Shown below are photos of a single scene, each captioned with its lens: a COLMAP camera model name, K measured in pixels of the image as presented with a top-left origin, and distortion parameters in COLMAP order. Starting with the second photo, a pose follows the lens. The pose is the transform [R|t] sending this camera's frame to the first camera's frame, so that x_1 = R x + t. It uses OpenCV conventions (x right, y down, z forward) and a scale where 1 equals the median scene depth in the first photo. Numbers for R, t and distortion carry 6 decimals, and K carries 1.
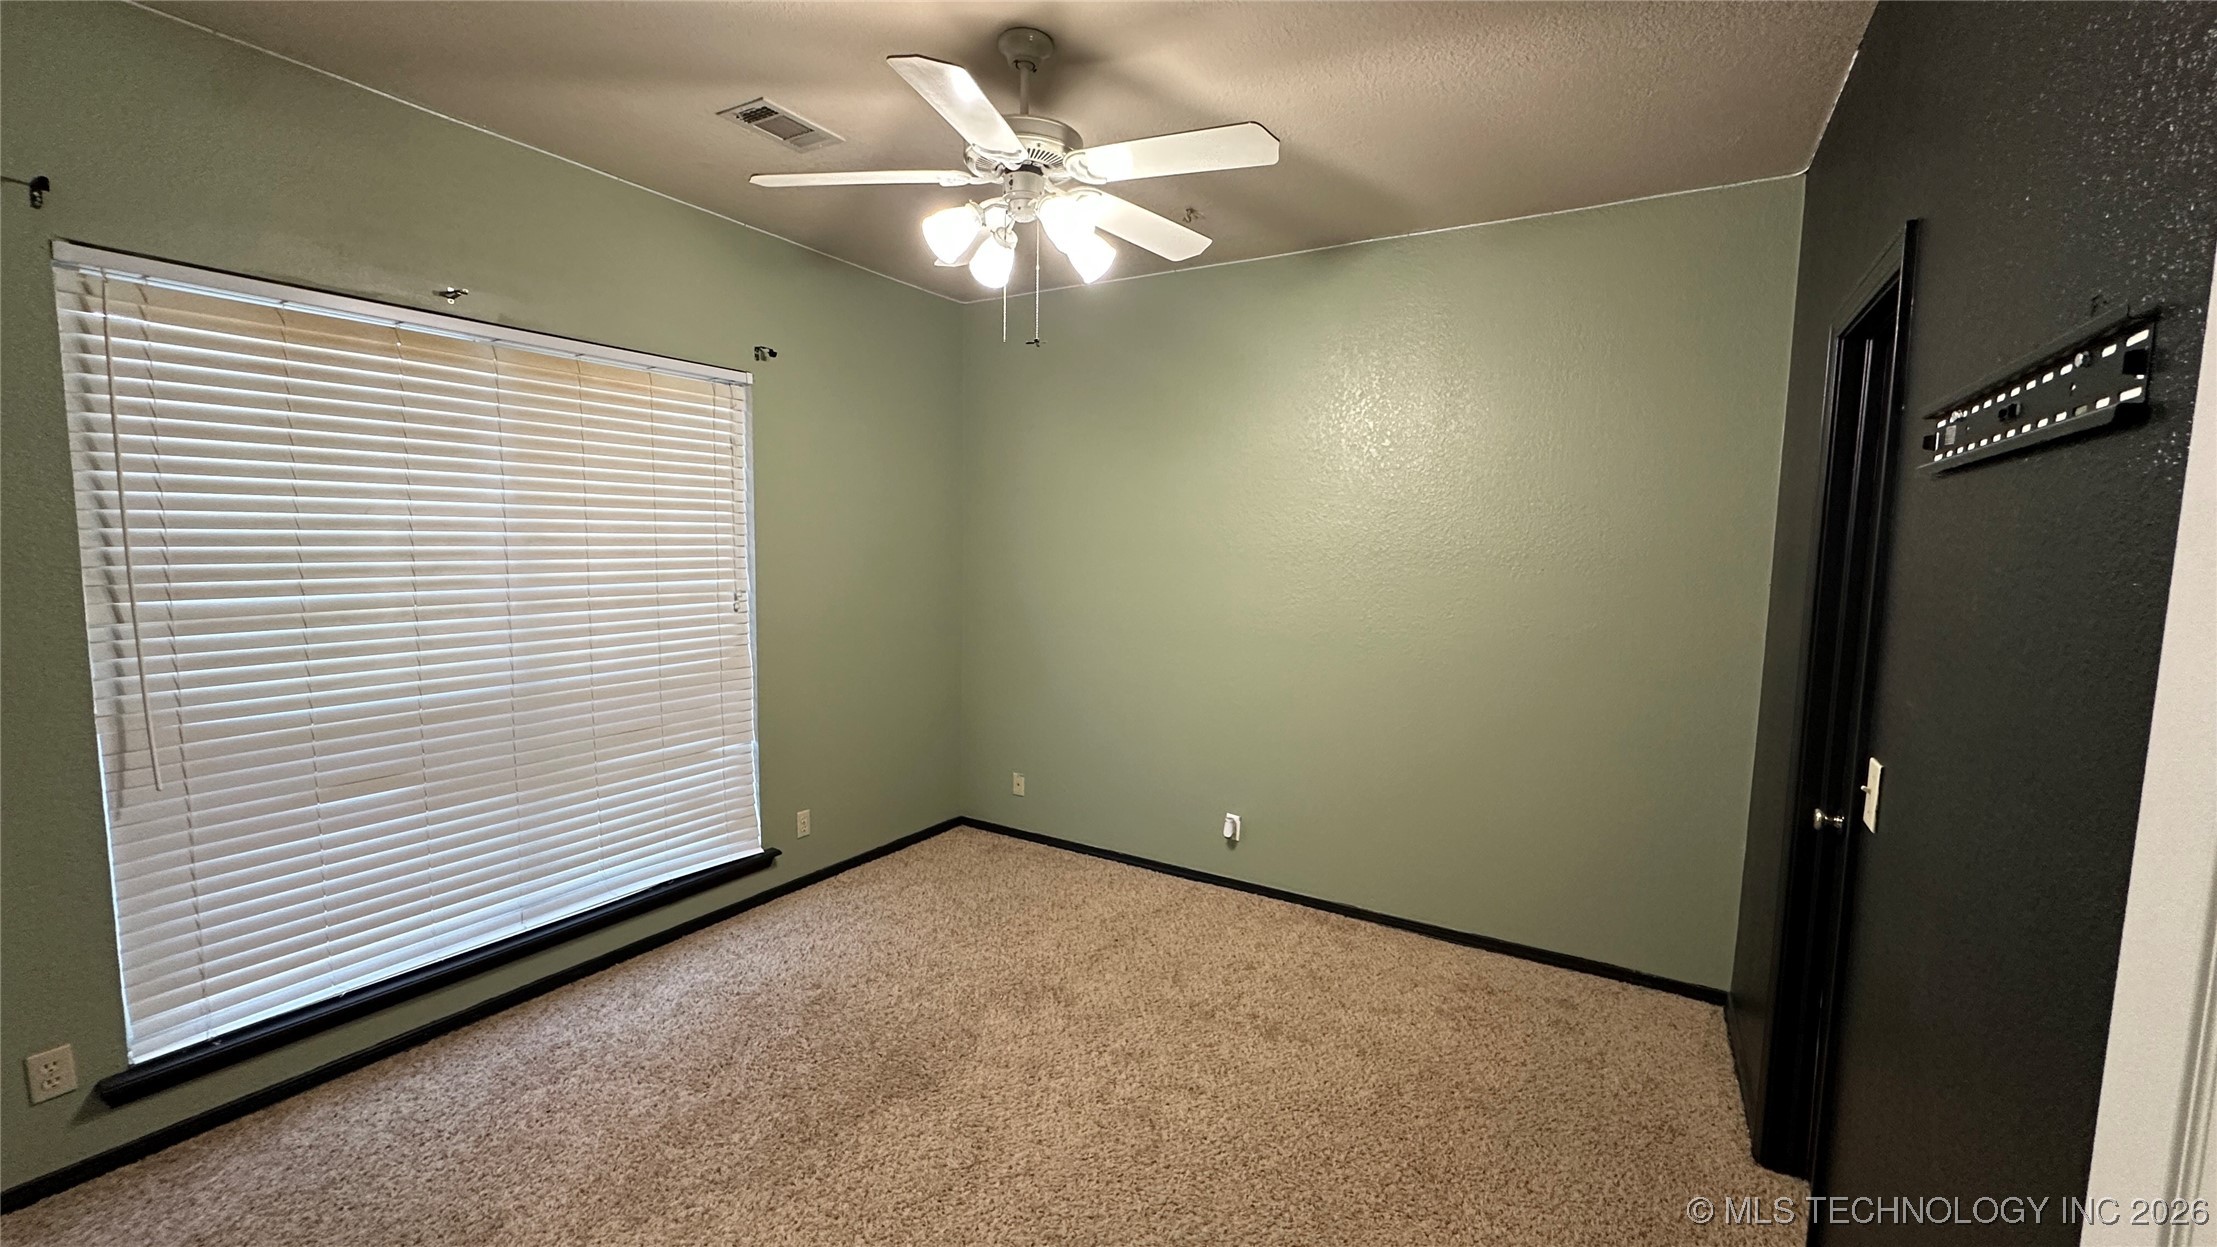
lens RADIAL K [[881.5, 0, 1105.9], [0, 881.5, 621.7], [0, 0, 1]] dist [-0.003843, 0.000063]
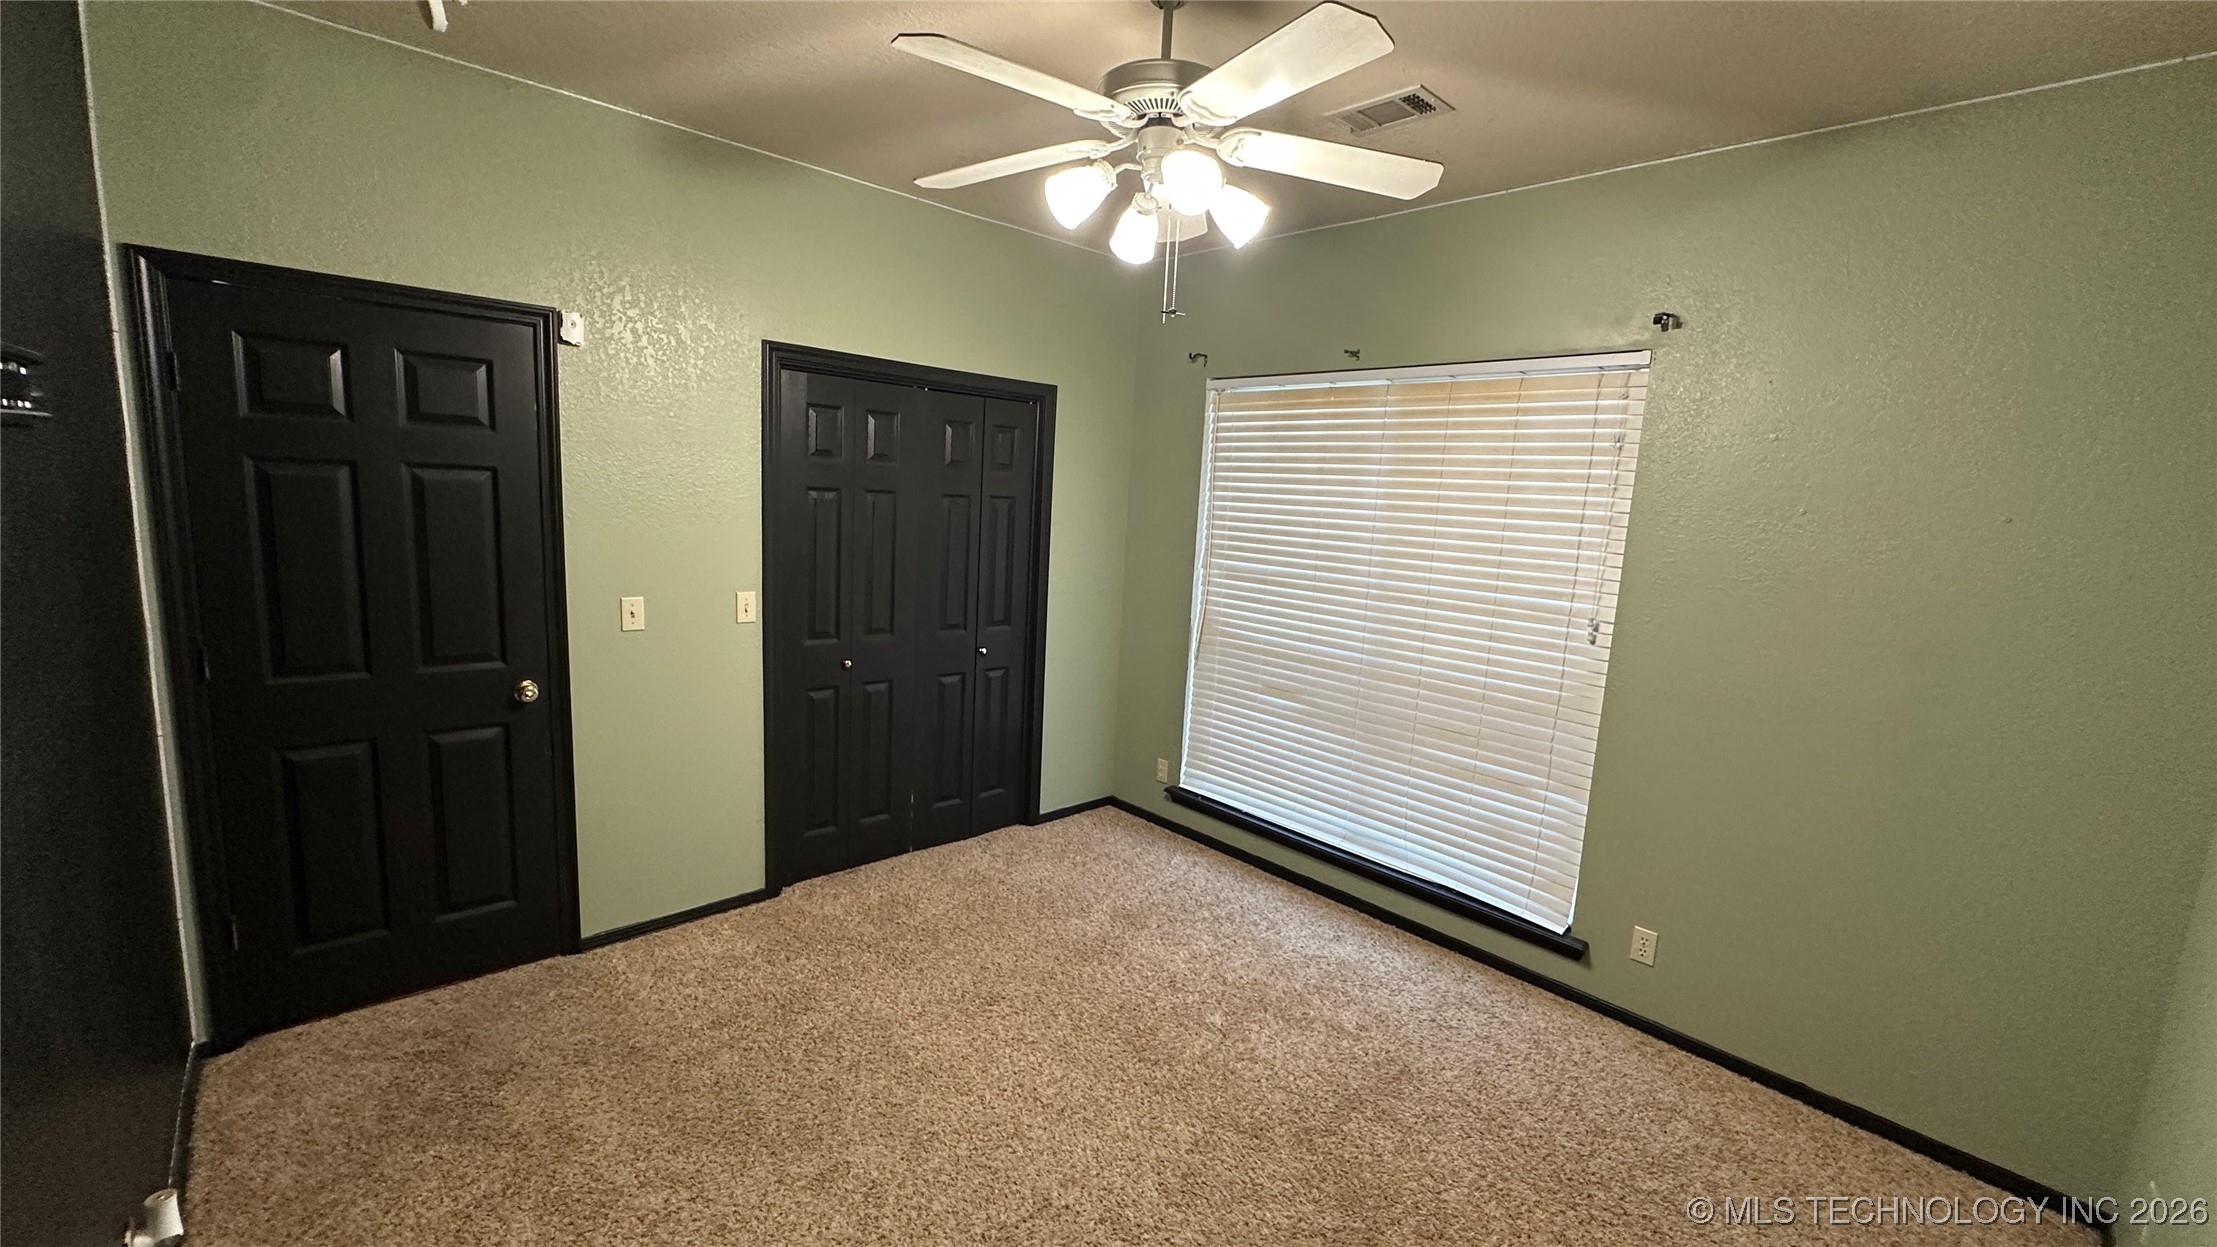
lens RADIAL K [[881.5, 0, 1105.9], [0, 881.5, 621.7], [0, 0, 1]] dist [-0.003843, 0.000063]
pose [[-0.268435, 0.112628, -0.956691, 0.561175], [-0.150480, 0.976046, 0.157129, -0.105646], [0.951472, 0.186142, -0.245056, 0.856637]]
